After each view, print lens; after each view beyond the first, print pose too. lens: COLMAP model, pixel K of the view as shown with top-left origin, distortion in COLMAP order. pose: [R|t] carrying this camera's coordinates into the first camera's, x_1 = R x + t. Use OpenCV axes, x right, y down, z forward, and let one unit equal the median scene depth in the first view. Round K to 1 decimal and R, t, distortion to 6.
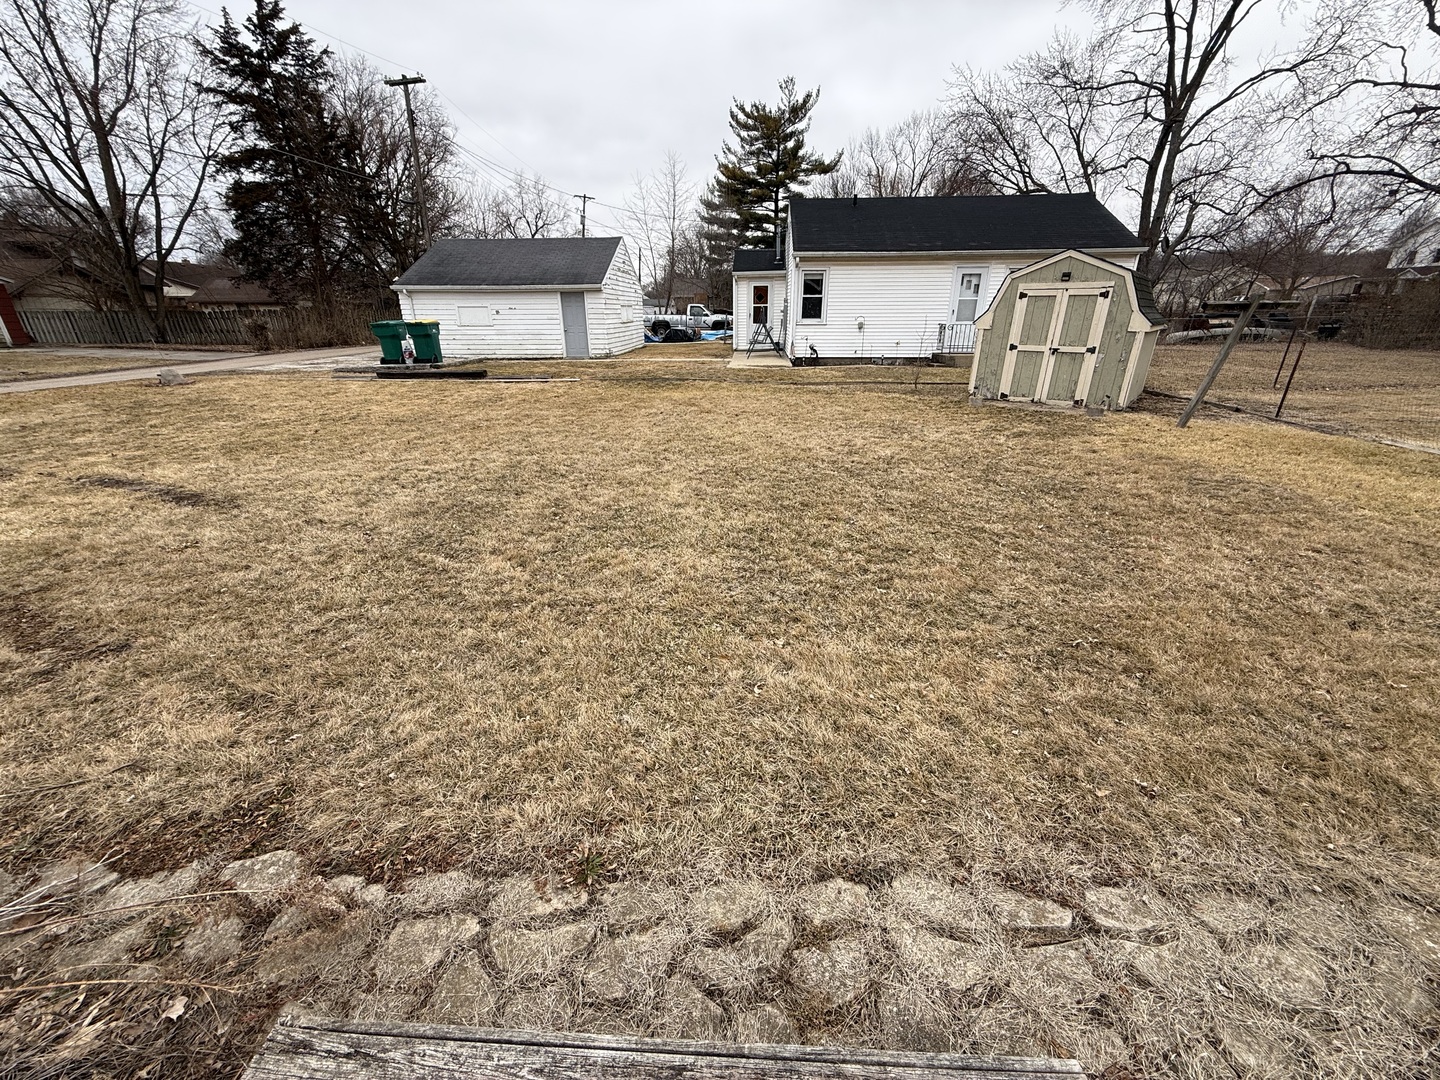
lens RADIAL K [[571.6, 0, 713.4], [0, 571.6, 530.5], [0, 0, 1]] dist [-0.001772, -0.000155]
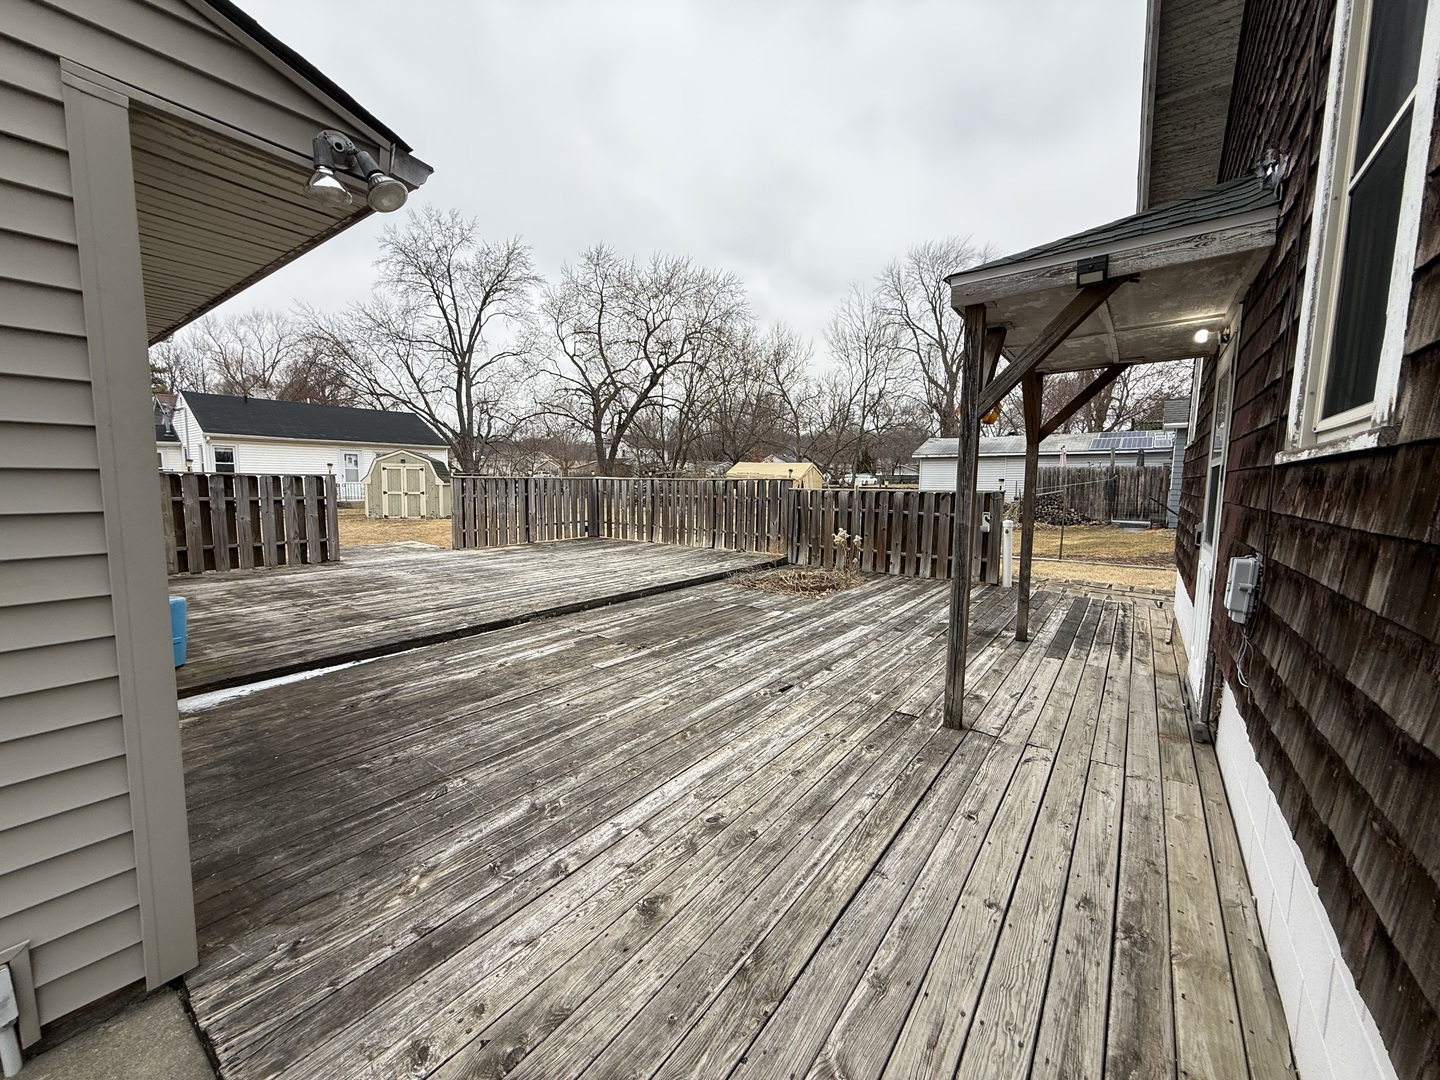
lens RADIAL K [[571.6, 0, 723.6], [0, 571.6, 544.7], [0, 0, 1]] dist [-0.001772, -0.000155]
pose [[0.555991, -0.079793, 0.827350, -0.144744], [0.285501, 0.953154, -0.099935, 0.116319], [-0.780617, 0.291772, 0.552726, -0.290955]]
